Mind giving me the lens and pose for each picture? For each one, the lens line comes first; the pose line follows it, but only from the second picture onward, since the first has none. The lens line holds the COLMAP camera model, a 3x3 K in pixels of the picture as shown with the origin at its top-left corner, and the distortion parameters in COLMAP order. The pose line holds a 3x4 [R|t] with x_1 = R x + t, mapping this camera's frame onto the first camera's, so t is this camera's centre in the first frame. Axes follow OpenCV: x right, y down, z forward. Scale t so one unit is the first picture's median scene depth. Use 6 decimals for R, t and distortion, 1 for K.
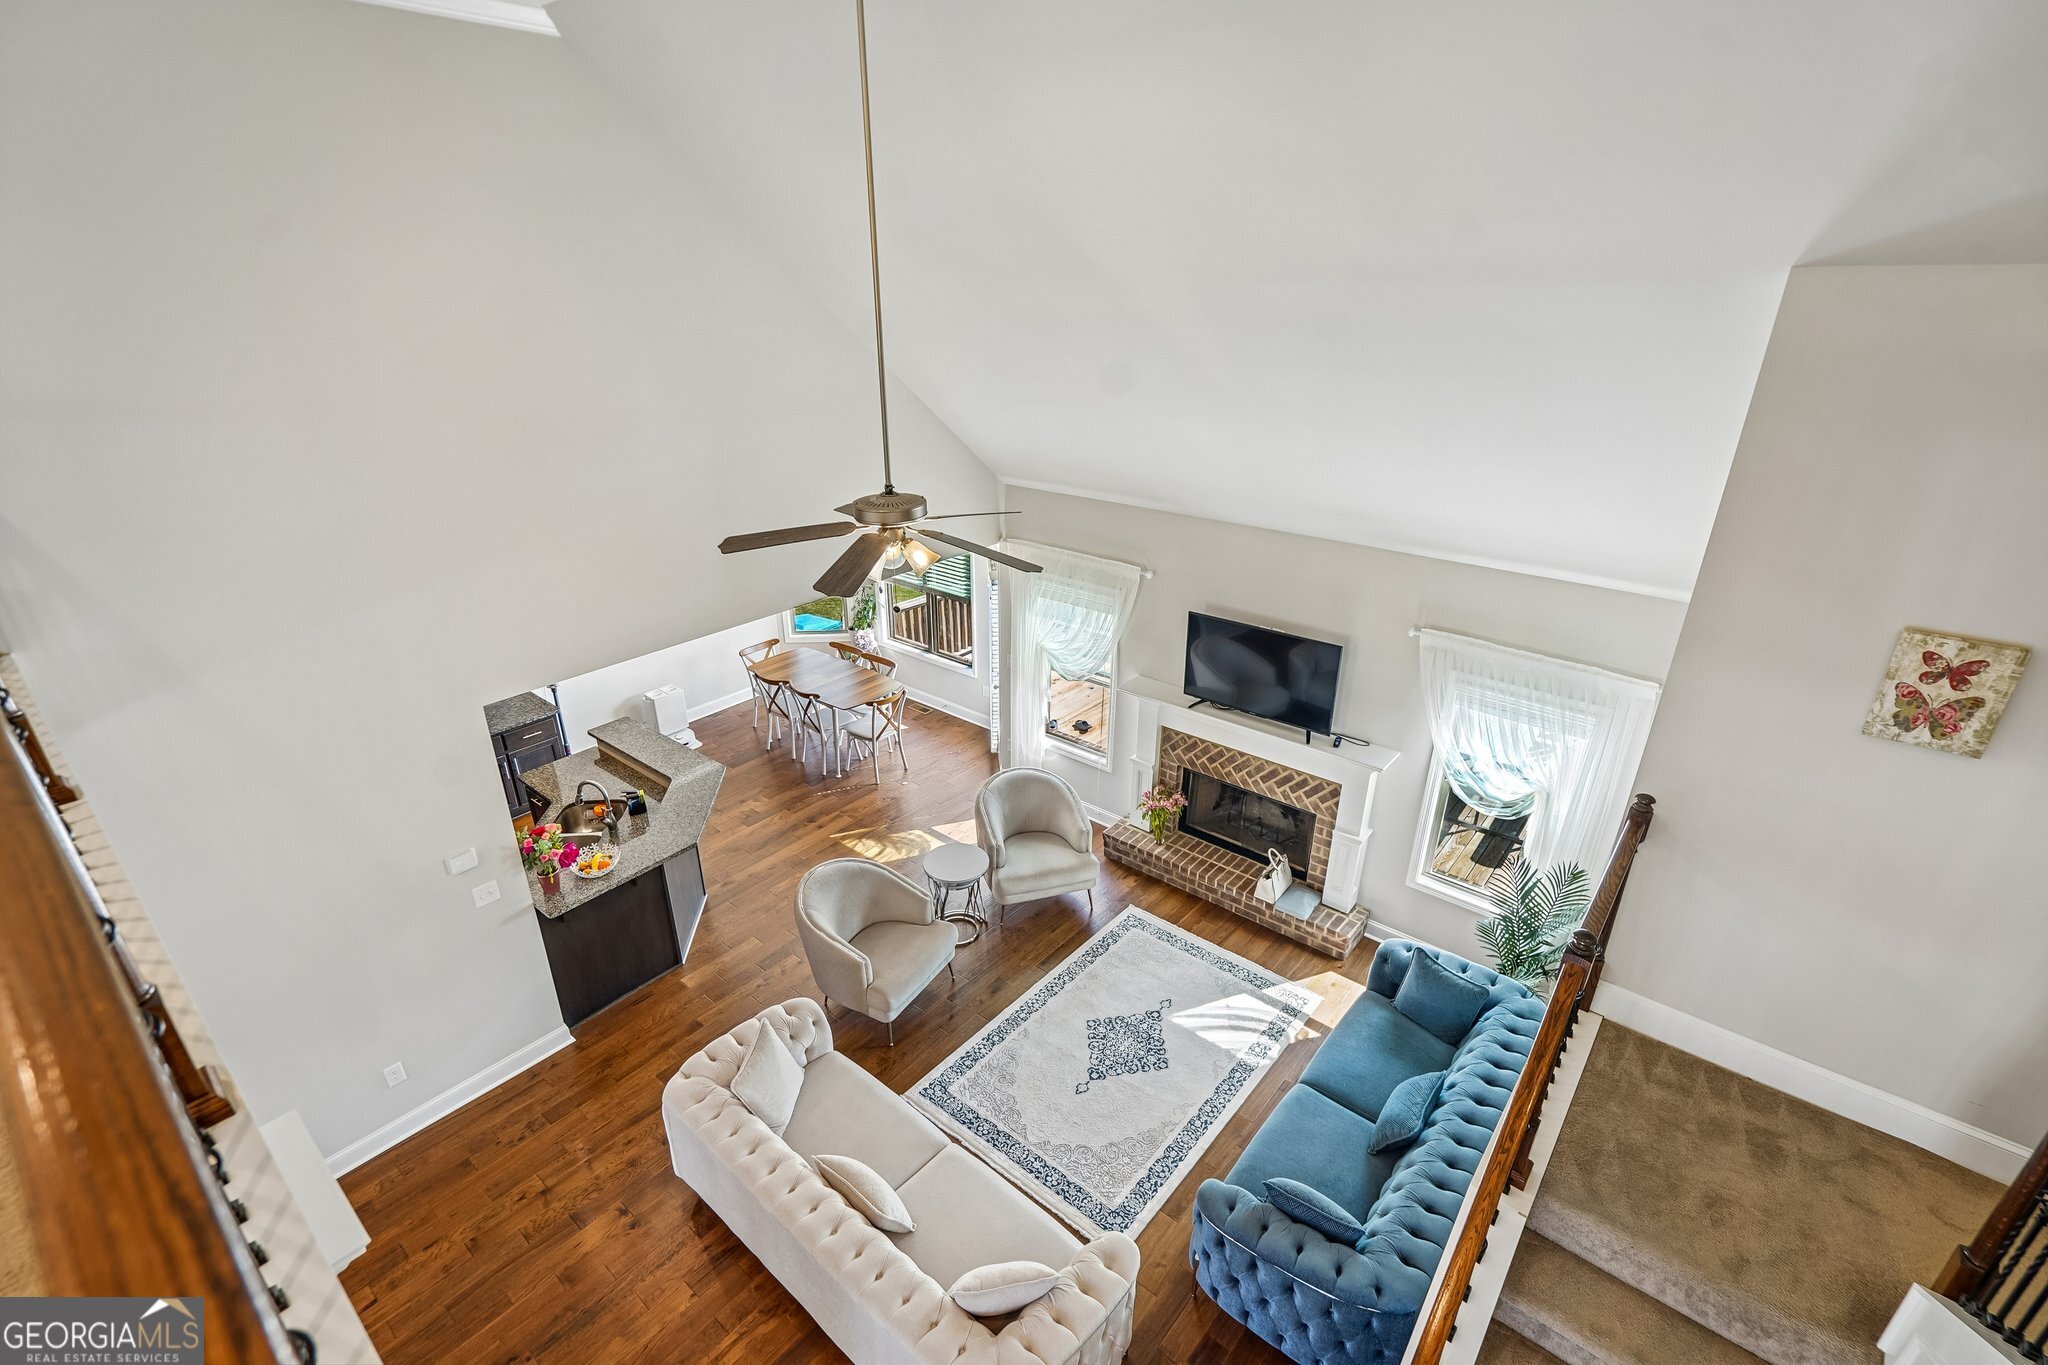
lens RADIAL K [[935.8, 0, 1018.1], [0, 935.8, 696.8], [0, 0, 1]] dist [-0.005605, 0.002346]
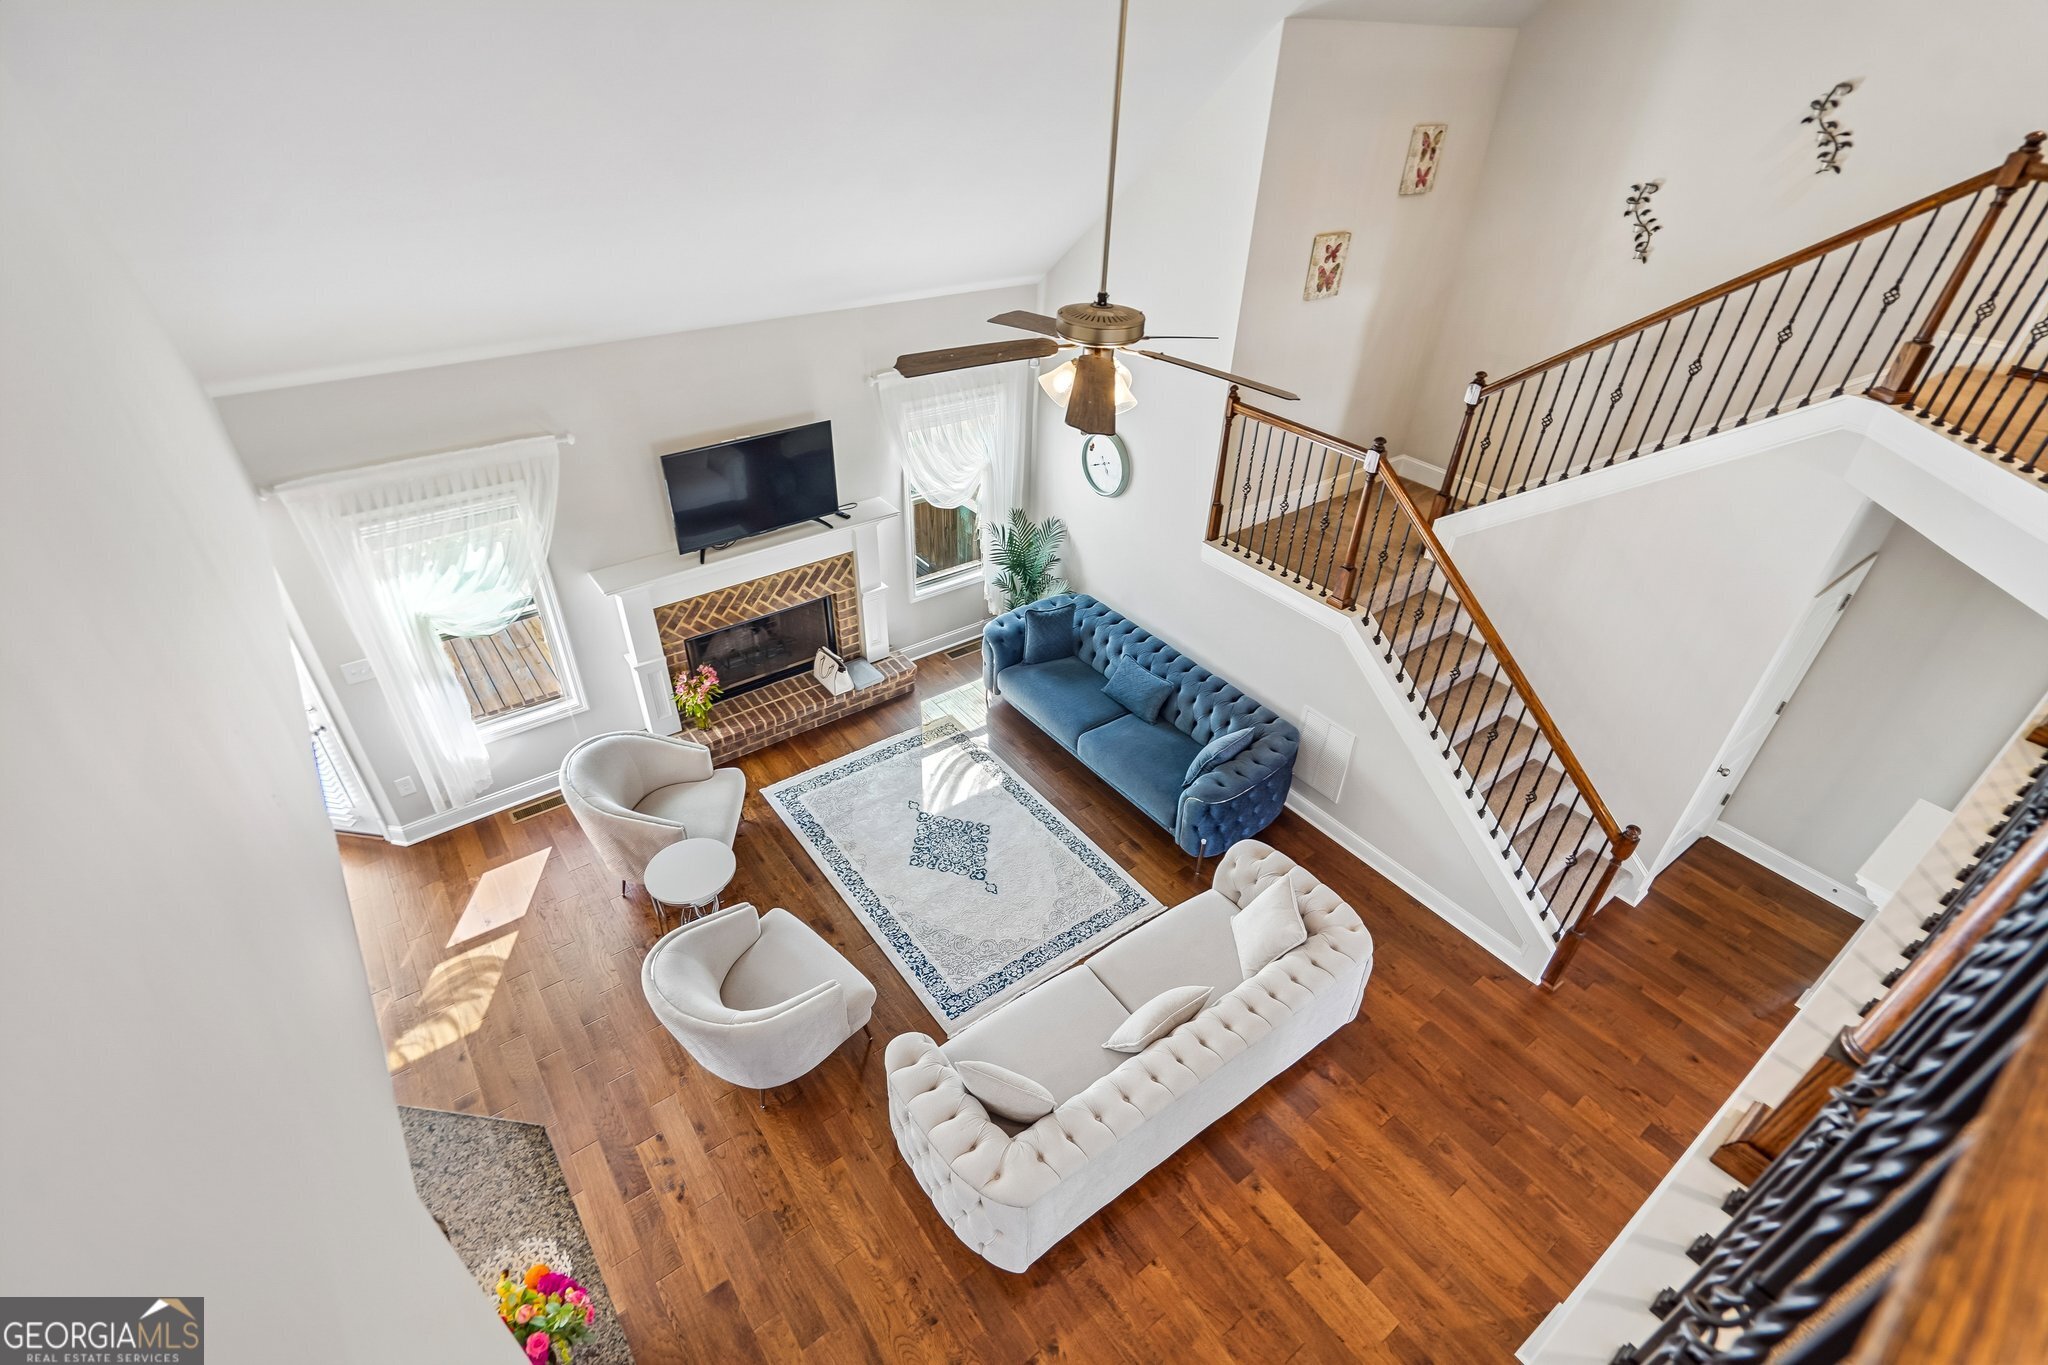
lens RADIAL K [[935.8, 0, 1038.9], [0, 935.8, 688.8], [0, 0, 1]] dist [-0.005605, 0.002346]
pose [[0.219222, -0.556522, 0.801390, -0.521765], [0.374932, 0.806353, 0.457406, -0.178952], [-0.900760, 0.200193, 0.385428, 0.419766]]
